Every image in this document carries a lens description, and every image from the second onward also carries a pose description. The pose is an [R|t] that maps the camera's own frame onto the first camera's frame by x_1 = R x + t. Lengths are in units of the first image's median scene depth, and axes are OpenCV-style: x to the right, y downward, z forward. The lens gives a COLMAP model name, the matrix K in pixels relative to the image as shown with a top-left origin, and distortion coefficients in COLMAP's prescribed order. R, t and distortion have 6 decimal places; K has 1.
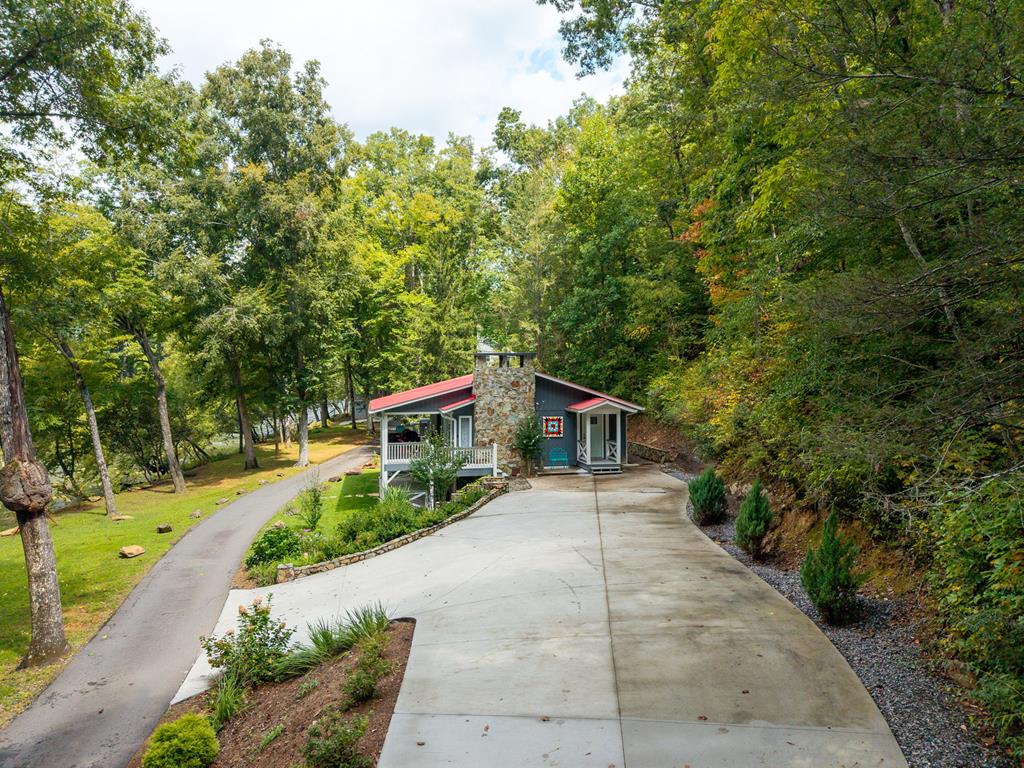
lens RADIAL K [[692.2, 0, 519.6], [0, 692.2, 378.5], [0, 0, 1]] dist [0.004417, 0.002133]
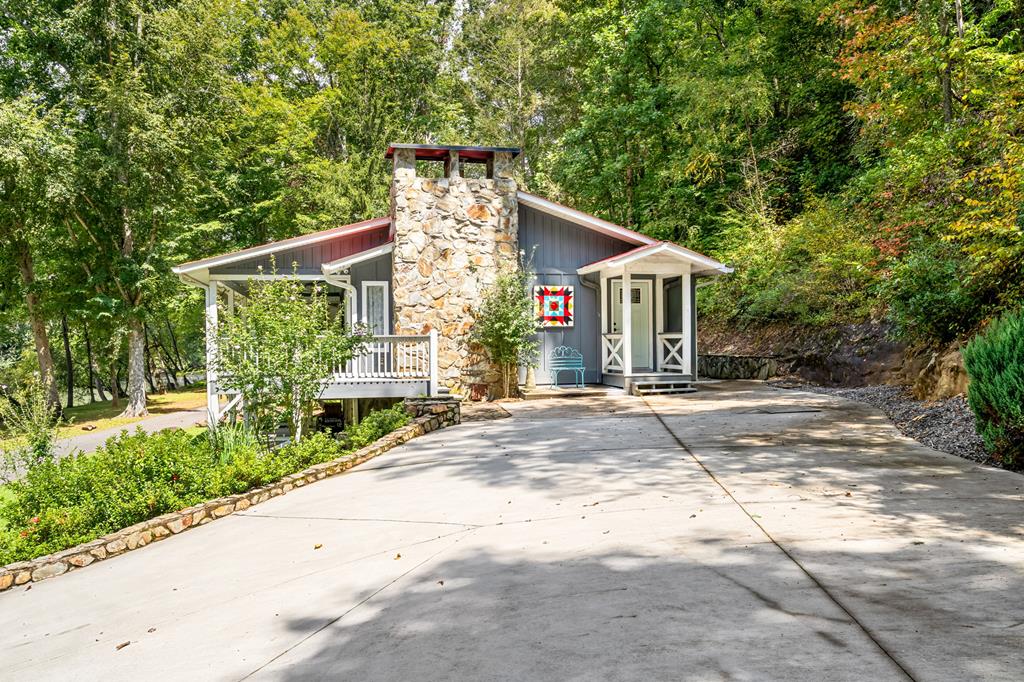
lens RADIAL K [[835.2, 0, 510.7], [0, 835.2, 344.3], [0, 0, 1]] dist [-0.009306, 0.004348]
pose [[0.999883, -0.009632, 0.011867, 0.010058], [0.009686, 0.999943, -0.004561, 0.102964], [-0.011822, 0.004675, 0.999919, 0.408611]]
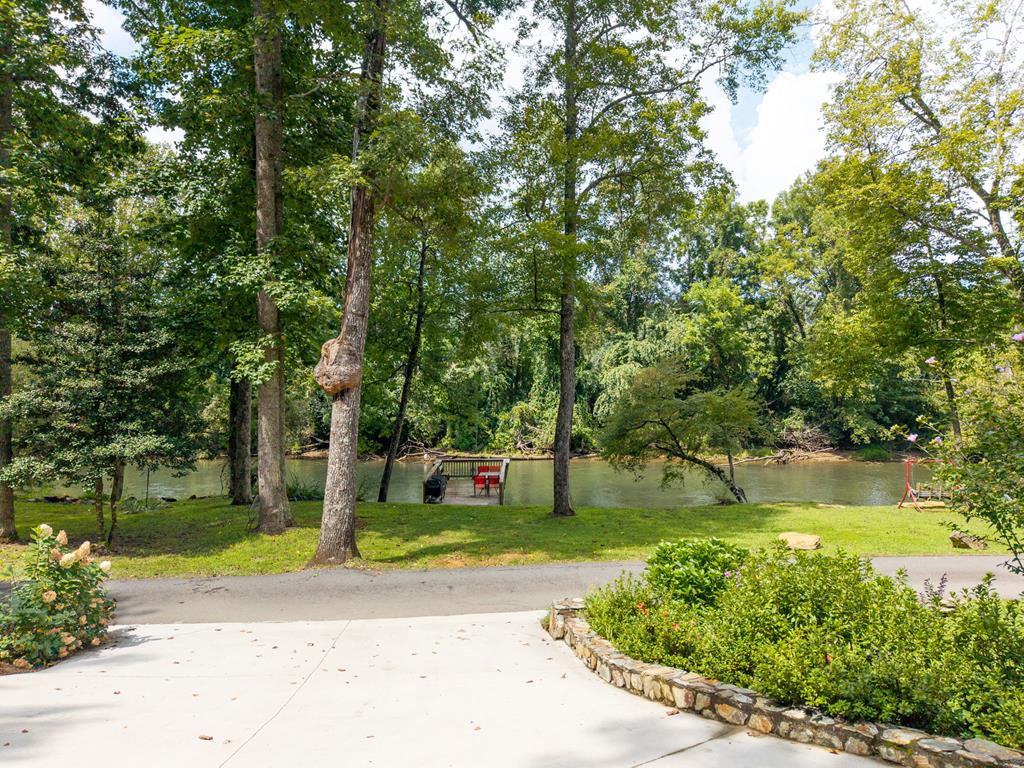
lens RADIAL K [[692.2, 0, 507.4], [0, 692.2, 382.1], [0, 0, 1]] dist [0.004417, 0.002133]
pose [[-0.182465, 0.009936, -0.983162, 0.067659], [-0.006278, 0.999917, 0.011270, 0.087325], [0.983192, 0.008229, -0.182387, 0.720867]]
